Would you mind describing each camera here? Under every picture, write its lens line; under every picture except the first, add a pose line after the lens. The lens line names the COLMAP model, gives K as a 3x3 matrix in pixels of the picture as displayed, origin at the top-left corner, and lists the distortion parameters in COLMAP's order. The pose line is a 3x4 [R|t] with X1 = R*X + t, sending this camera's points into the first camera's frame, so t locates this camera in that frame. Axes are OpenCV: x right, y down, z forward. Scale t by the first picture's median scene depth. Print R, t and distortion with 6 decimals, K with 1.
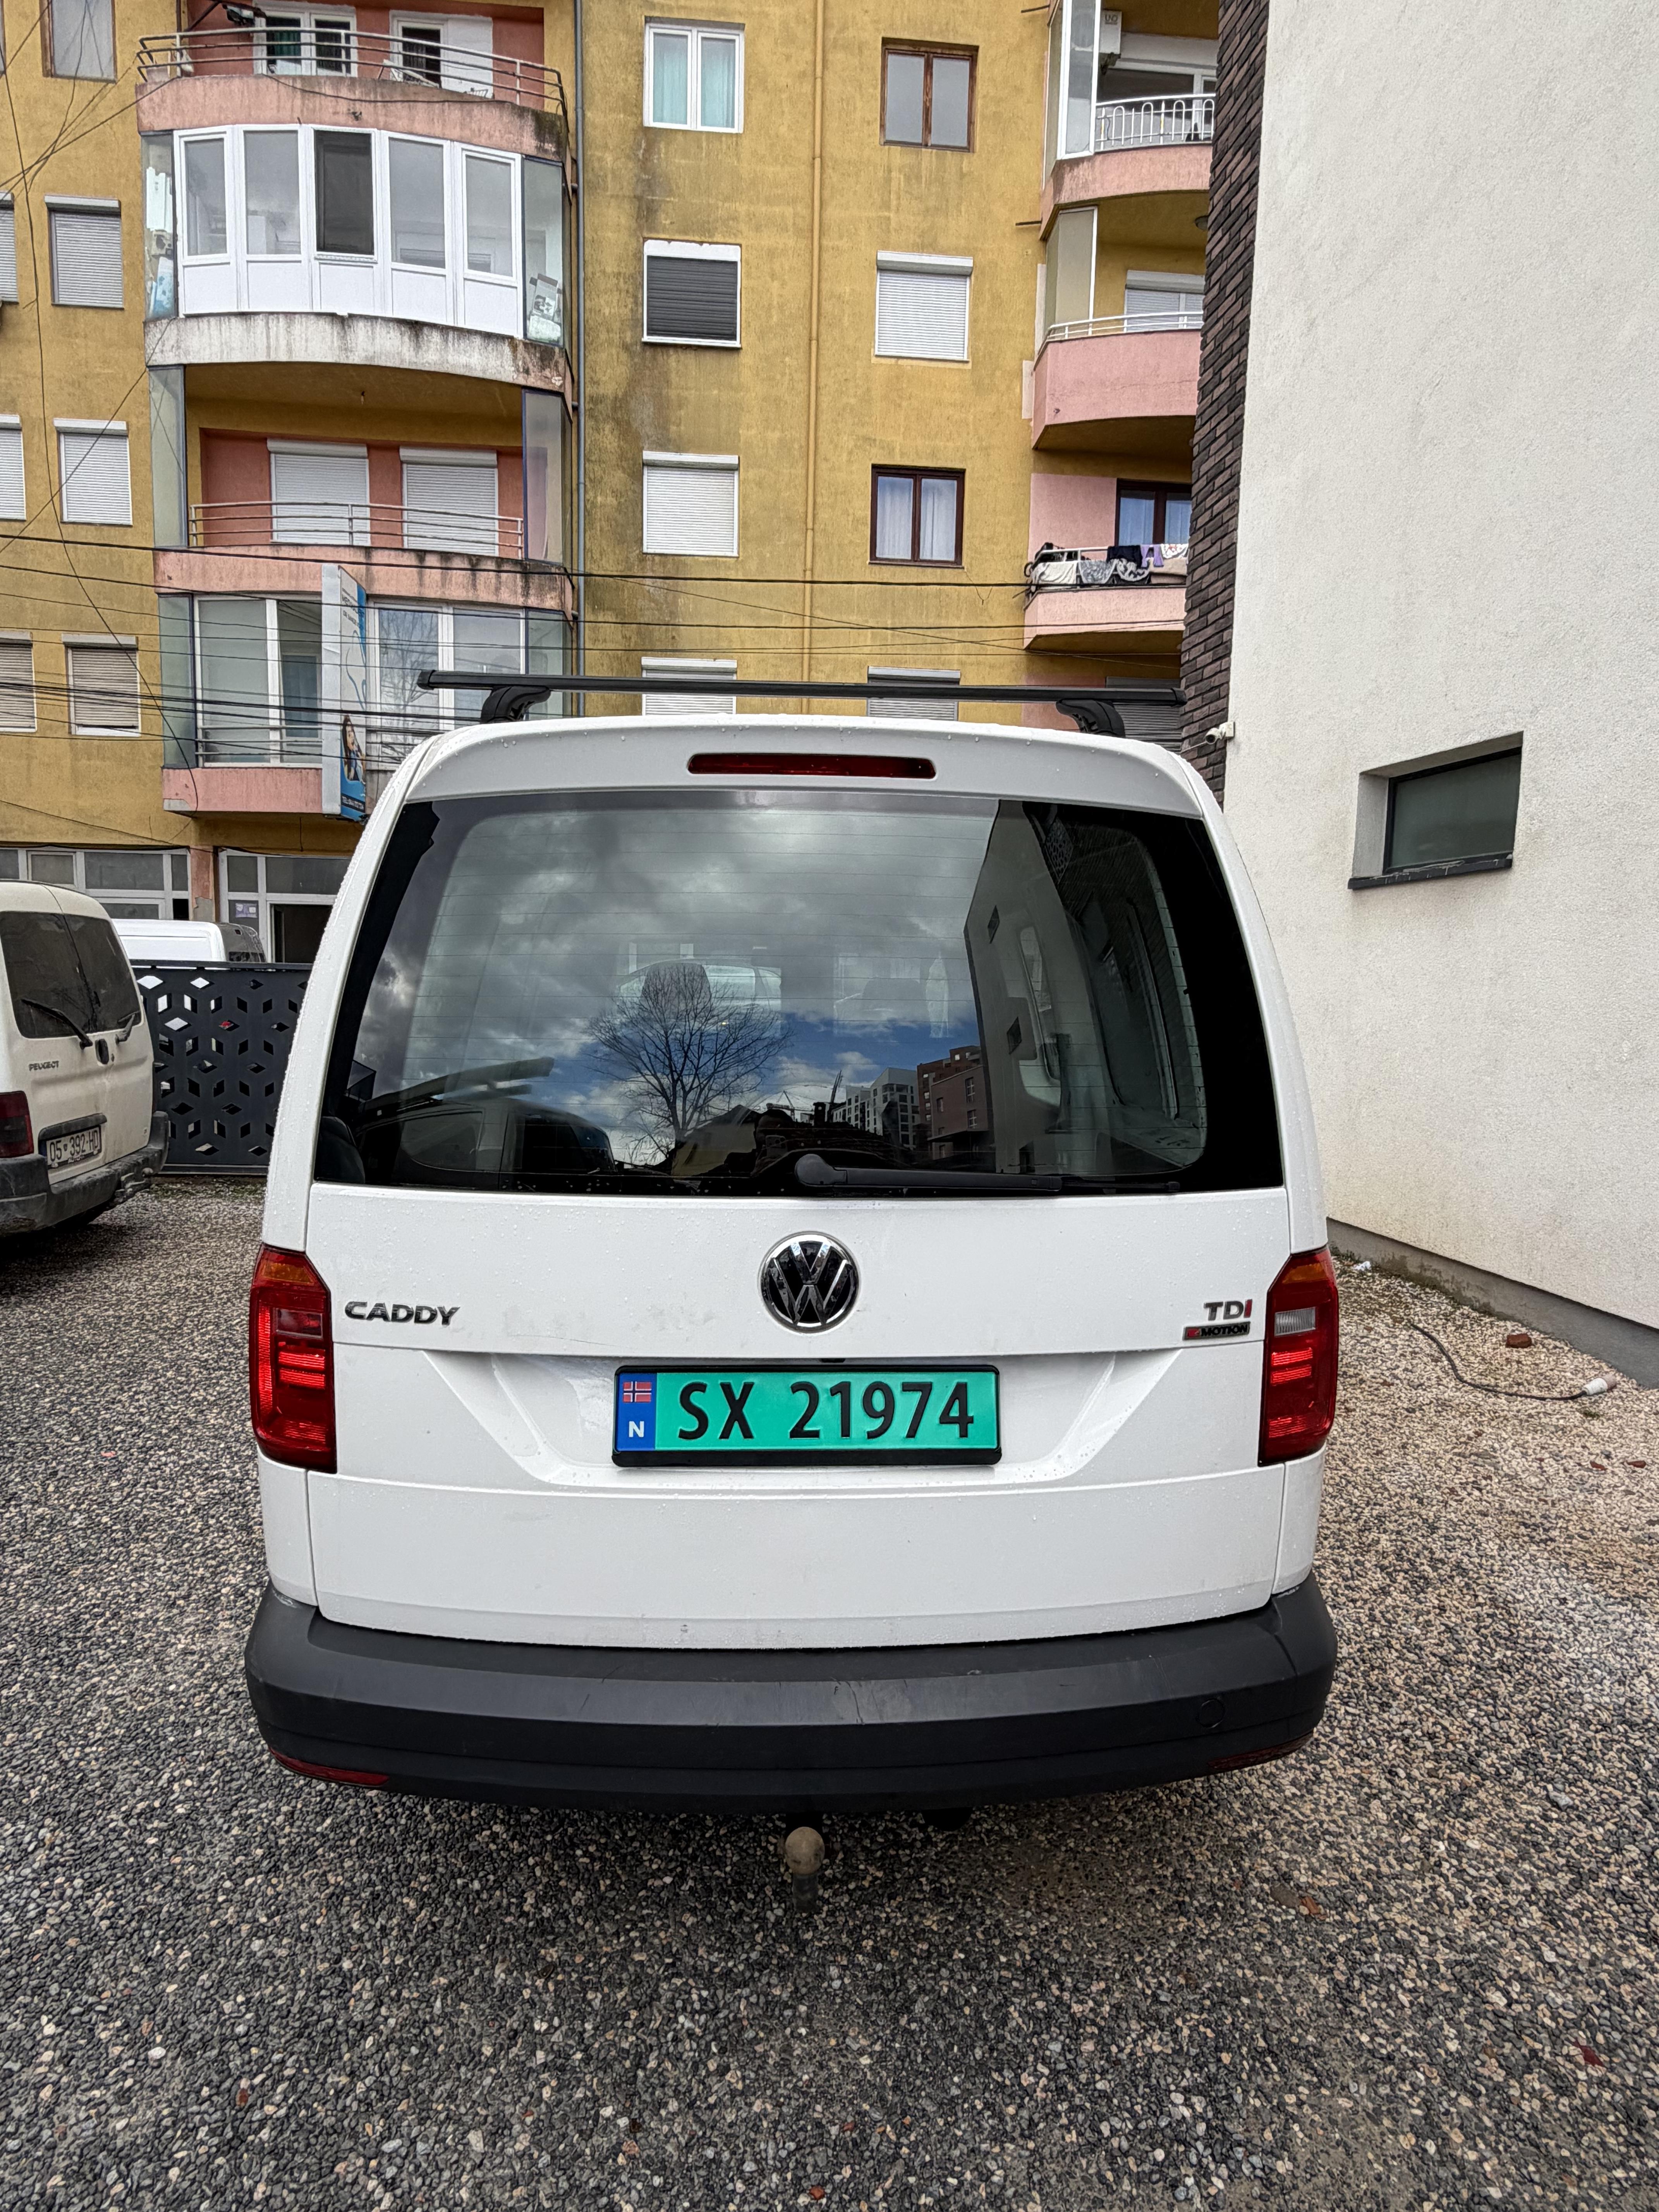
lens RADIAL K [[1207.1, 0, 824.5], [0, 1207.1, 1103.2], [0, 0, 1]] dist [0.003821, -0.002337]
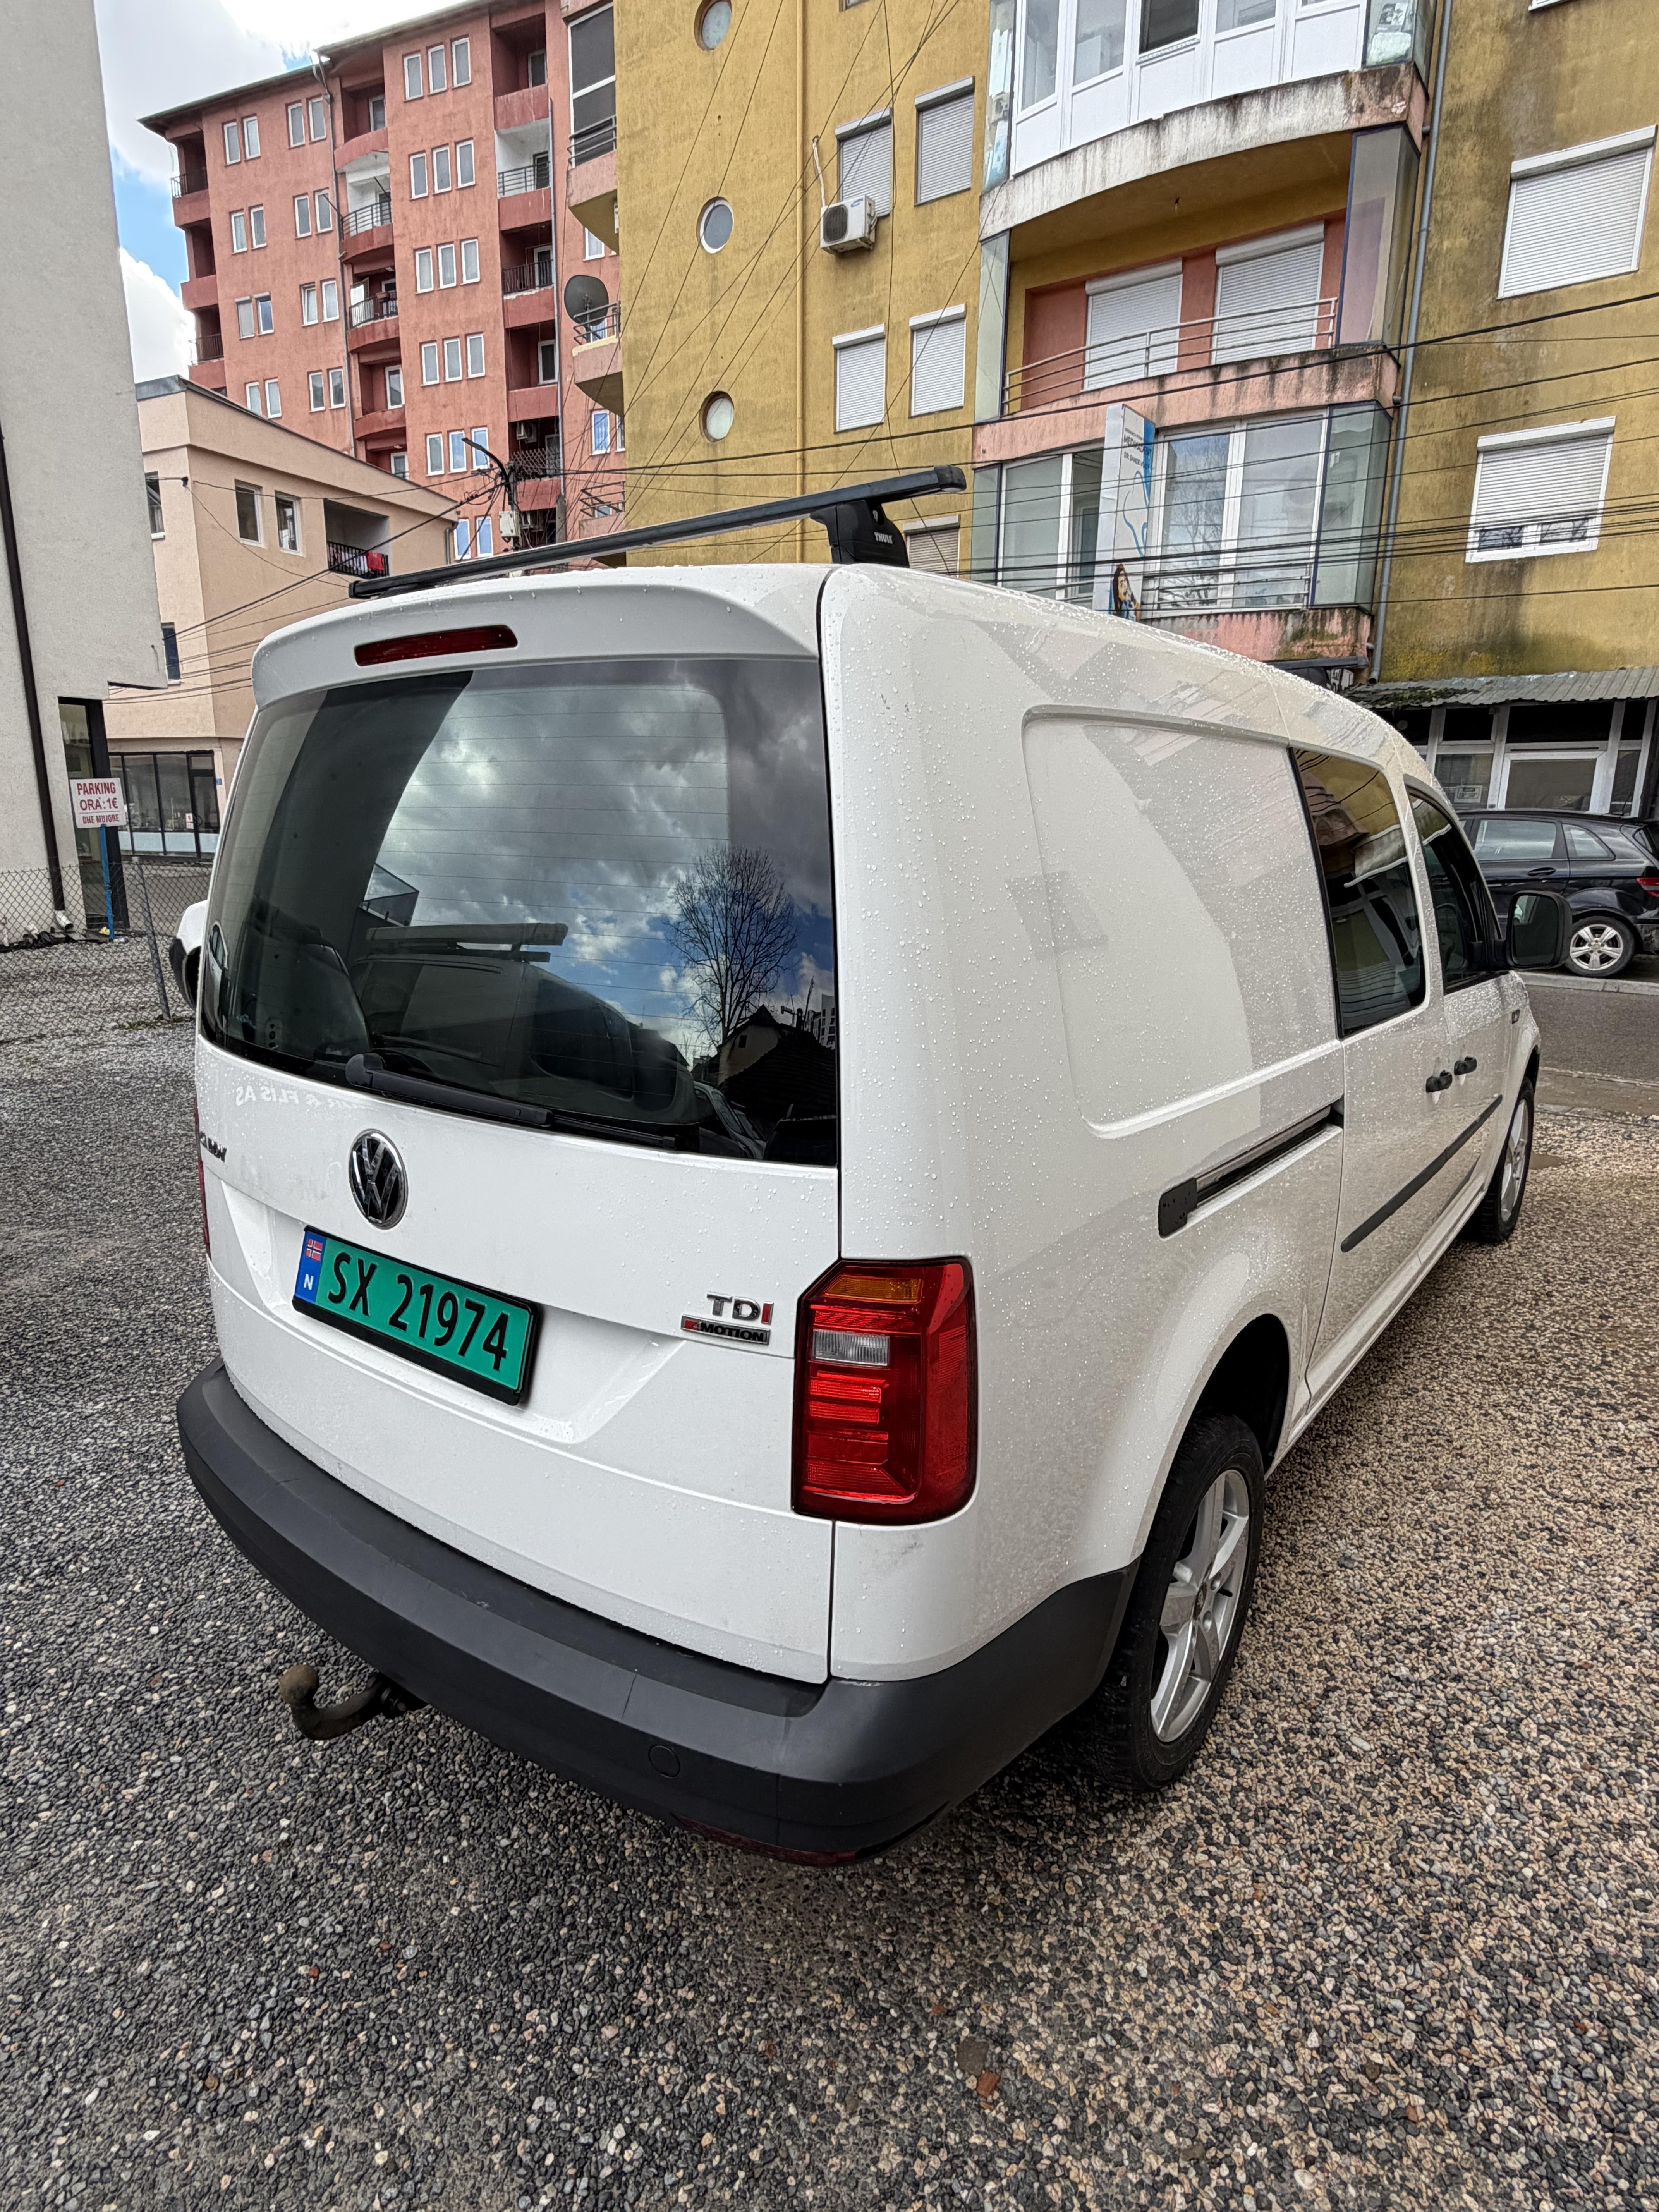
lens RADIAL K [[1227.8, 0, 824.5], [0, 1227.8, 1102.7], [0, 0, 1]] dist [0.003721, -0.002555]
pose [[0.763646, 0.134781, -0.631410, 0.702353], [-0.062093, 0.988766, 0.135965, -0.060374], [0.642642, -0.064623, 0.763436, 0.350819]]
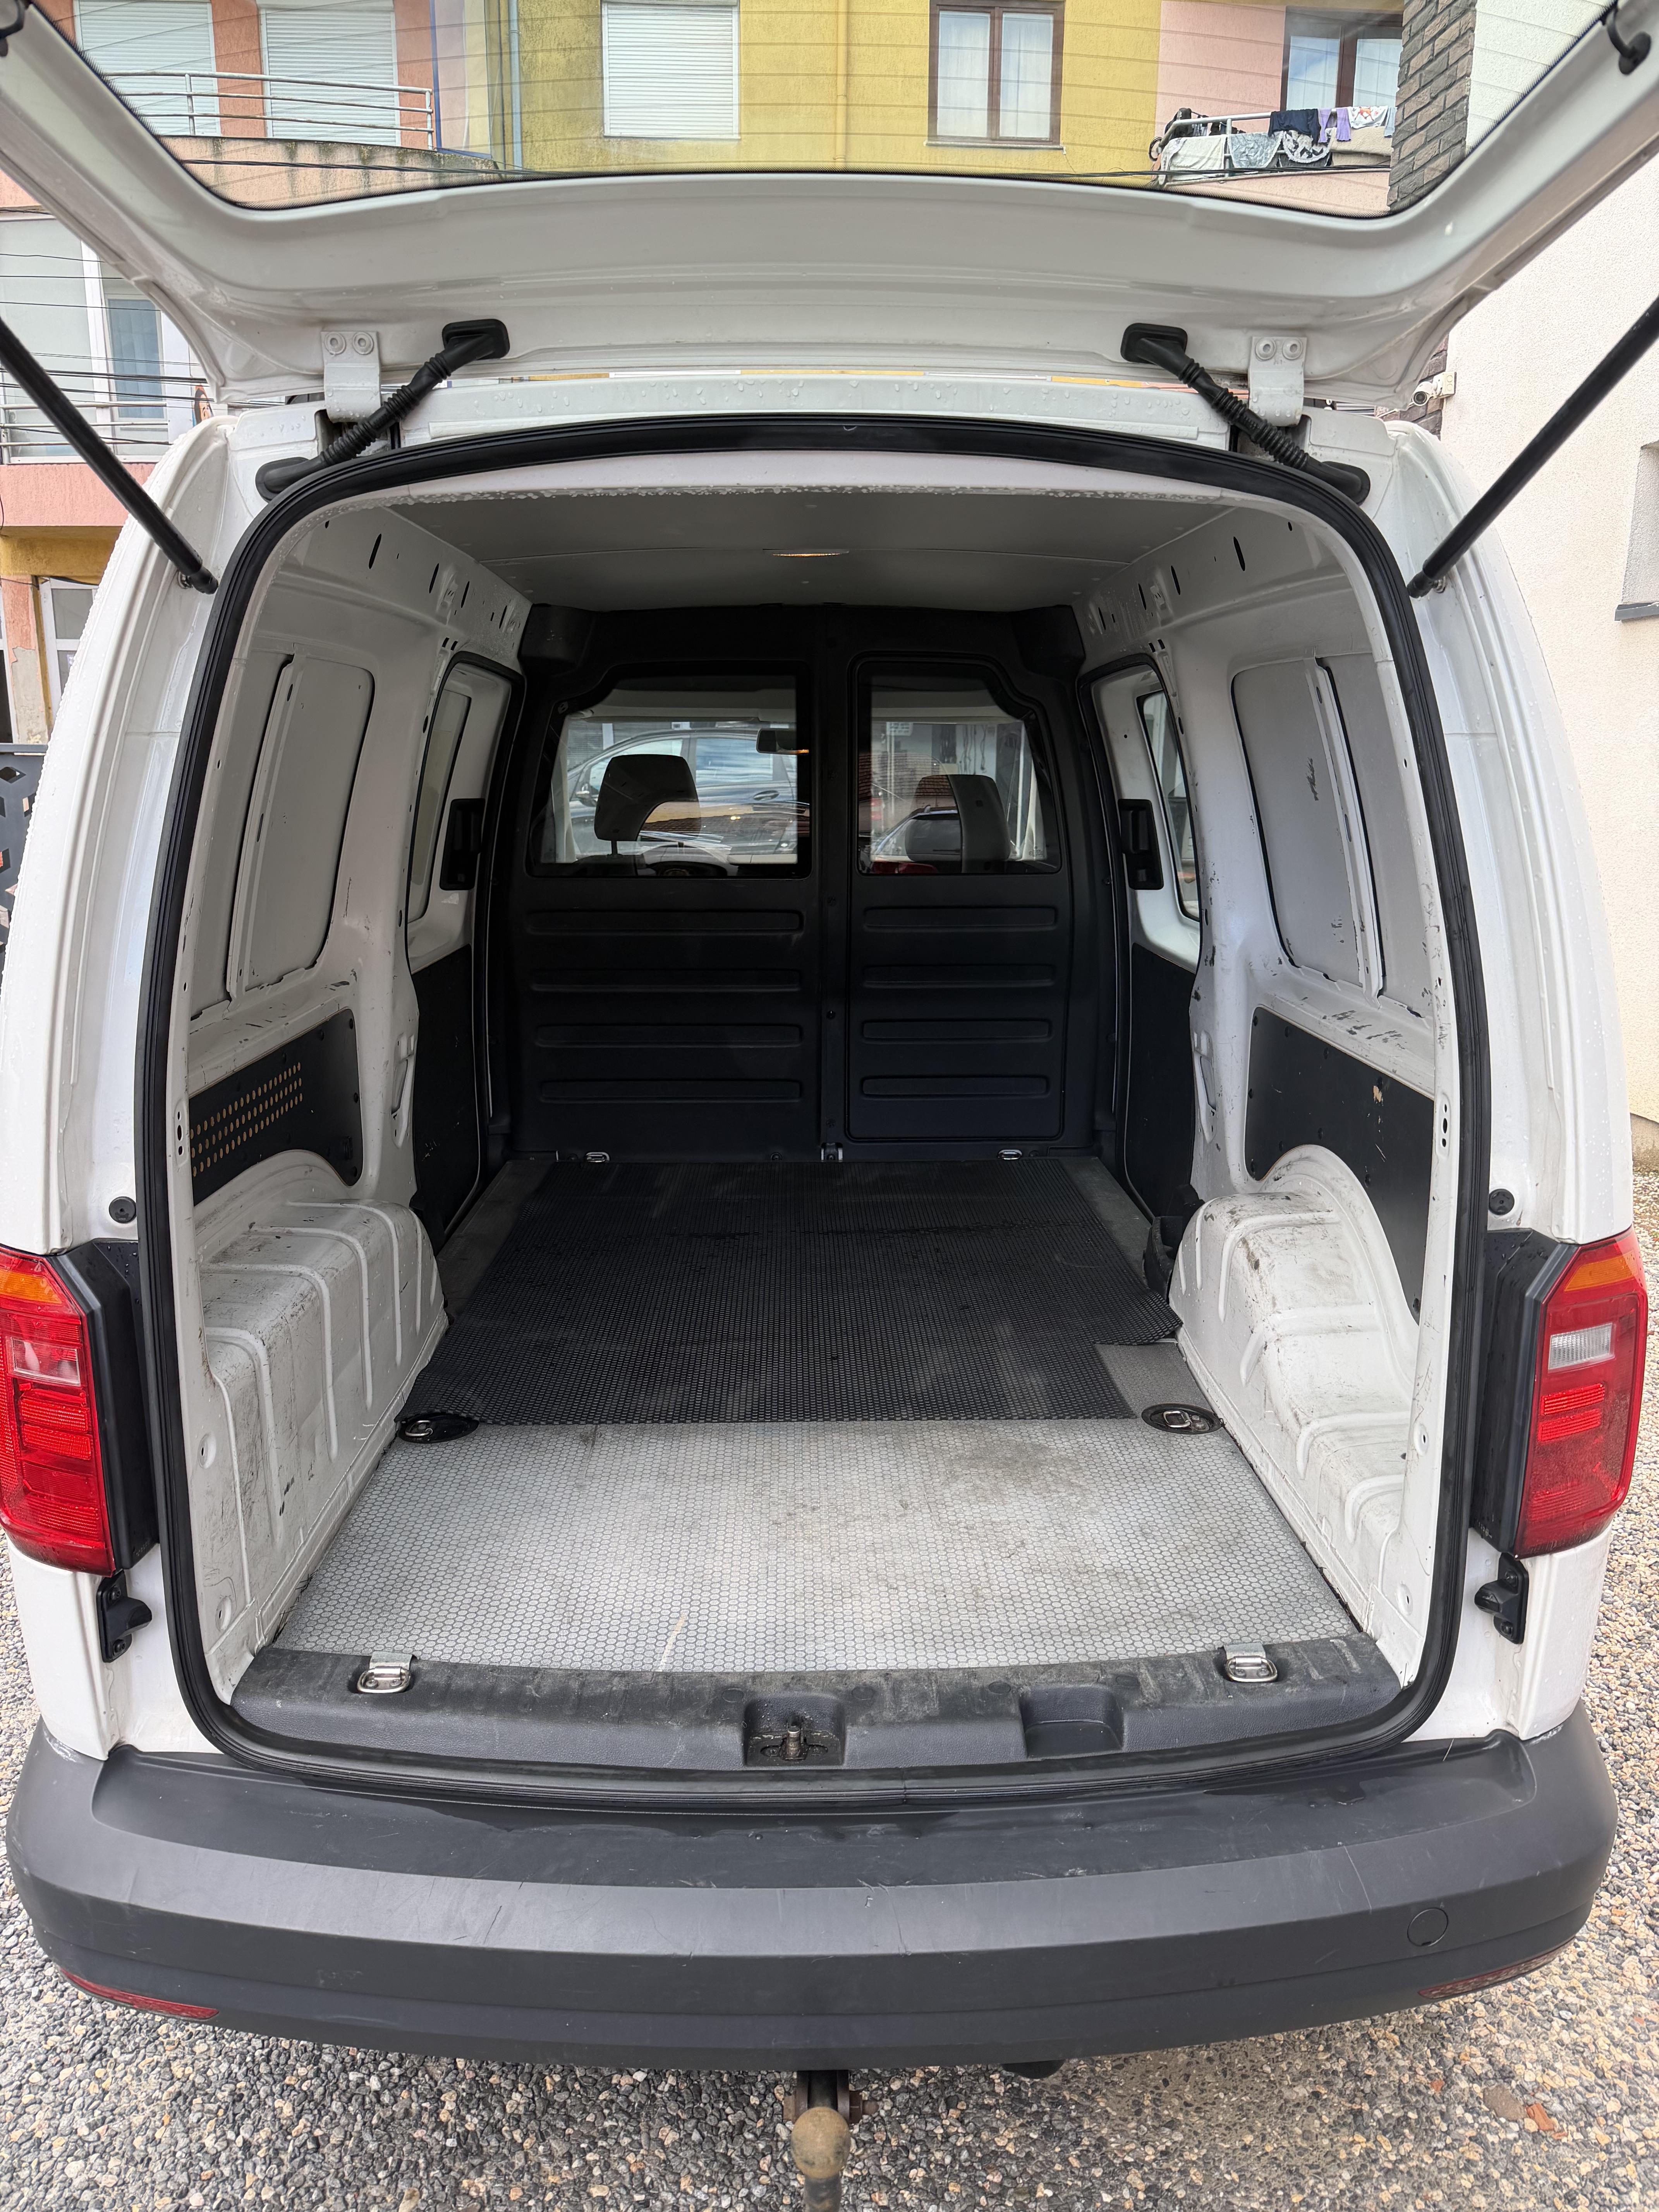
lens RADIAL K [[1591.0, 0, 829.5], [0, 1591.0, 1106.0], [0, 0, 1]] dist [-0.003319, -0.003189]
pose [[0.999629, -0.005986, -0.026570, 0.011423], [0.009163, 0.992594, 0.121133, -0.042557], [0.025648, -0.121331, 0.992281, 0.128271]]
